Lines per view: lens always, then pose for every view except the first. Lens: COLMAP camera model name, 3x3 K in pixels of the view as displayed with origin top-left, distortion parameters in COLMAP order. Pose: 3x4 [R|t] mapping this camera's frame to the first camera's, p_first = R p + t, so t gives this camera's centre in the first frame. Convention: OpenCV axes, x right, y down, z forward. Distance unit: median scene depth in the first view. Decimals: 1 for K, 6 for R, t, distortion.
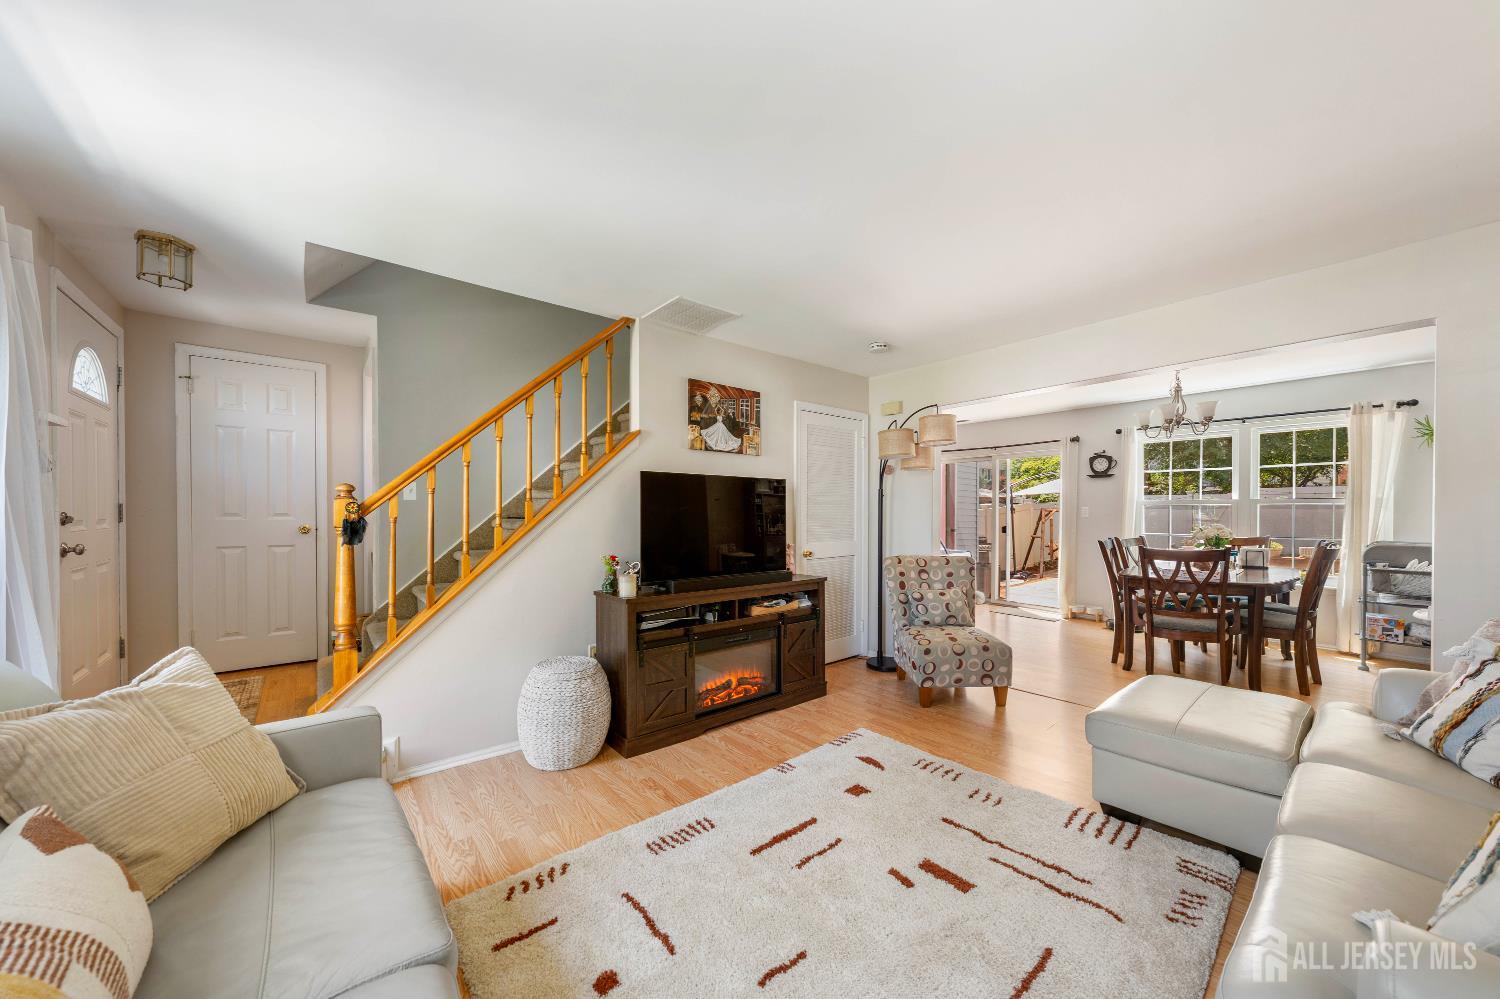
lens RADIAL K [[534.6, 0, 748.0], [0, 534.6, 514.8], [0, 0, 1]] dist [0.000371, 0.000072]
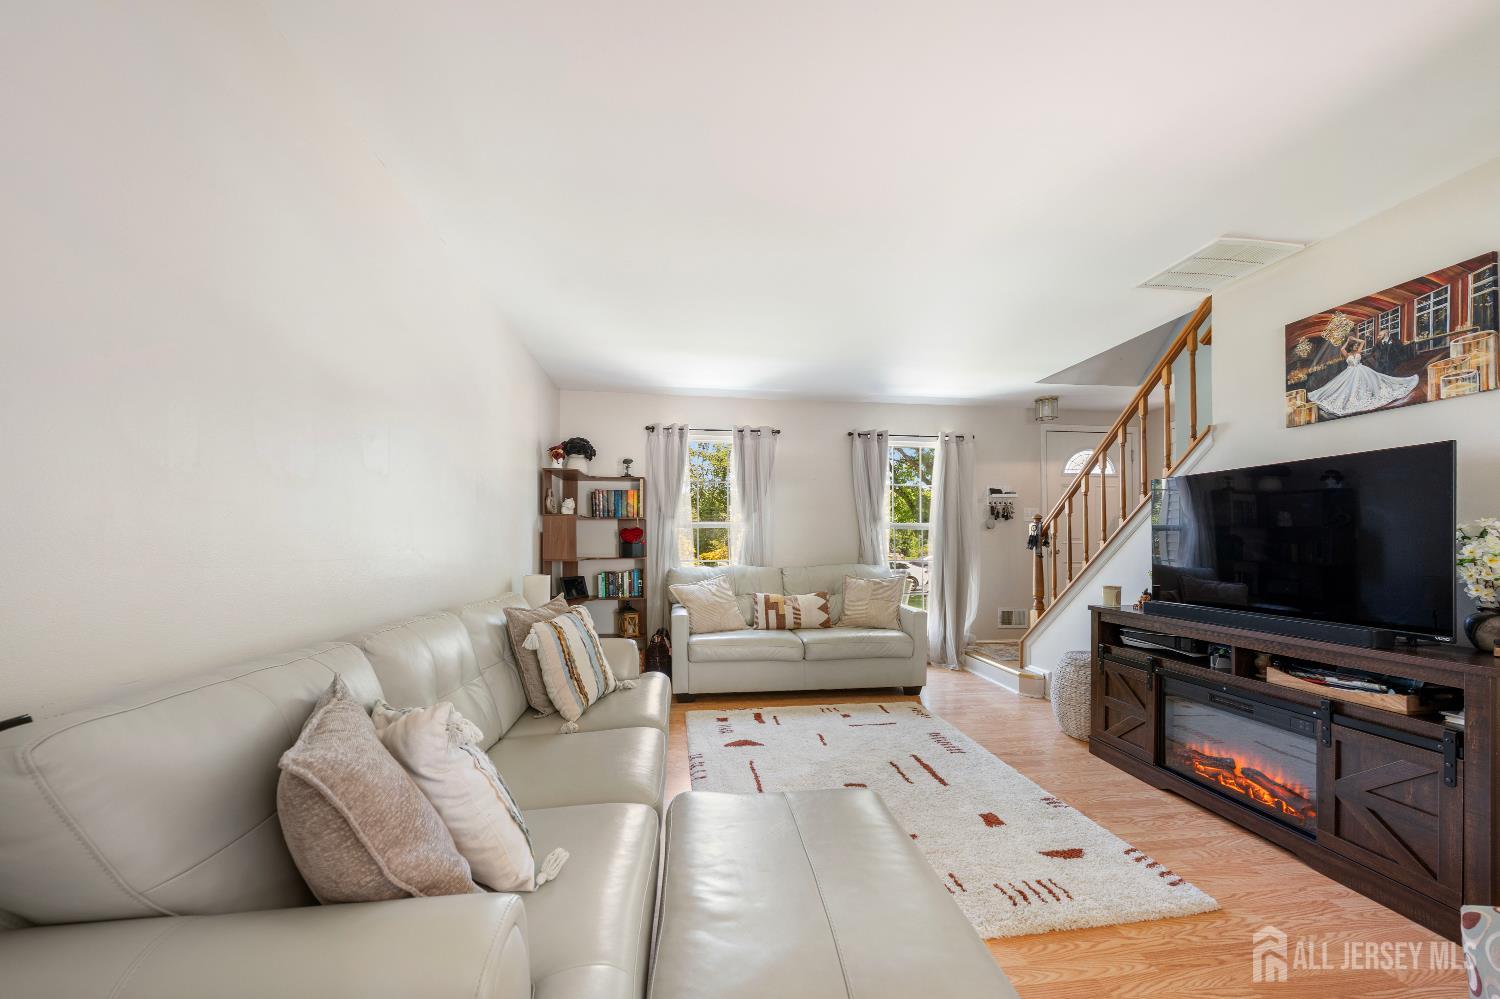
lens RADIAL K [[524.7, 0, 747.1], [0, 524.7, 543.4], [0, 0, 1]] dist [0.000064, -0.000010]
pose [[-0.542709, 0.000142, -0.839921, 0.823112], [-0.007485, 0.999959, 0.005005, 0.025885], [0.839887, 0.009003, -0.542686, 0.781451]]
